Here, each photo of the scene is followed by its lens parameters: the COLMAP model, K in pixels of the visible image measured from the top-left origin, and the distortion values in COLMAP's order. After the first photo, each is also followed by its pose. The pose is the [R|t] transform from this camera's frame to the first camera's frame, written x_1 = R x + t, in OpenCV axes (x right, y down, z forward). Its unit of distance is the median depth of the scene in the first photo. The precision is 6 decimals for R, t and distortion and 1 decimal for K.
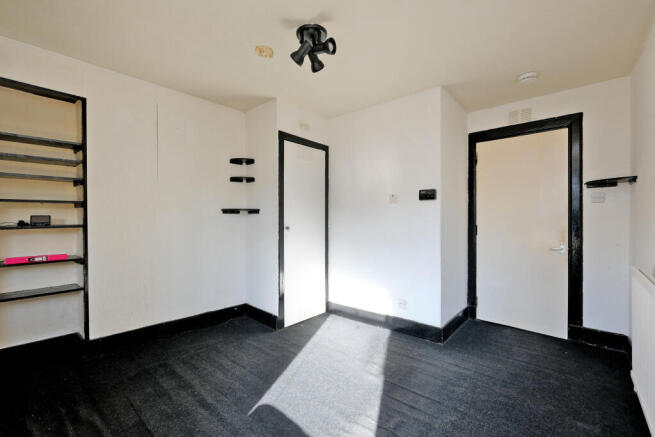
lens RADIAL K [[286.0, 0, 329.0], [0, 286.0, 219.2], [0, 0, 1]] dist [-0.003560, 0.000594]
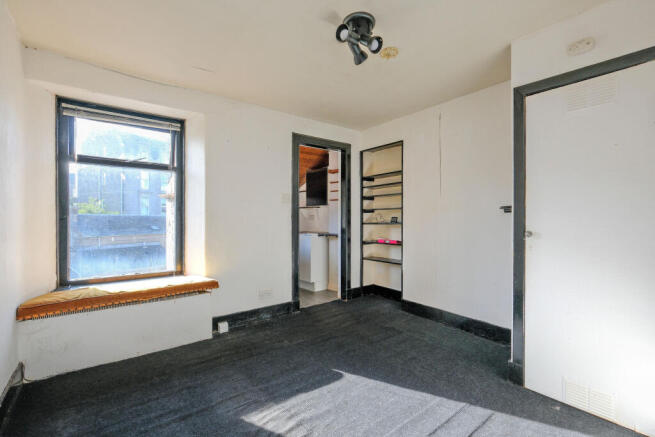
lens RADIAL K [[286.0, 0, 326.0], [0, 286.0, 216.2], [0, 0, 1]] dist [-0.003560, 0.000594]
pose [[-0.182565, -0.006060, -0.983175, 0.651126], [-0.003678, 0.999978, -0.005481, -0.003351], [0.983187, 0.002616, -0.182583, 0.783189]]
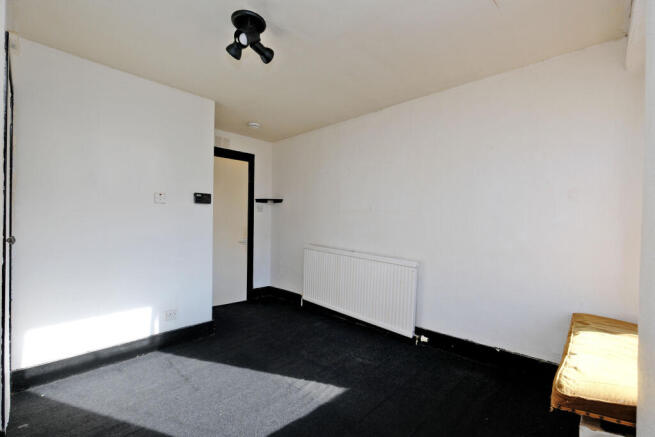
lens RADIAL K [[286.0, 0, 329.4], [0, 286.0, 219.7], [0, 0, 1]] dist [-0.003560, 0.000594]
pose [[0.049393, 0.005024, 0.998767, -0.691222], [-0.007674, 0.999960, -0.004650, -0.005985], [-0.998750, -0.007435, 0.049430, 0.498488]]
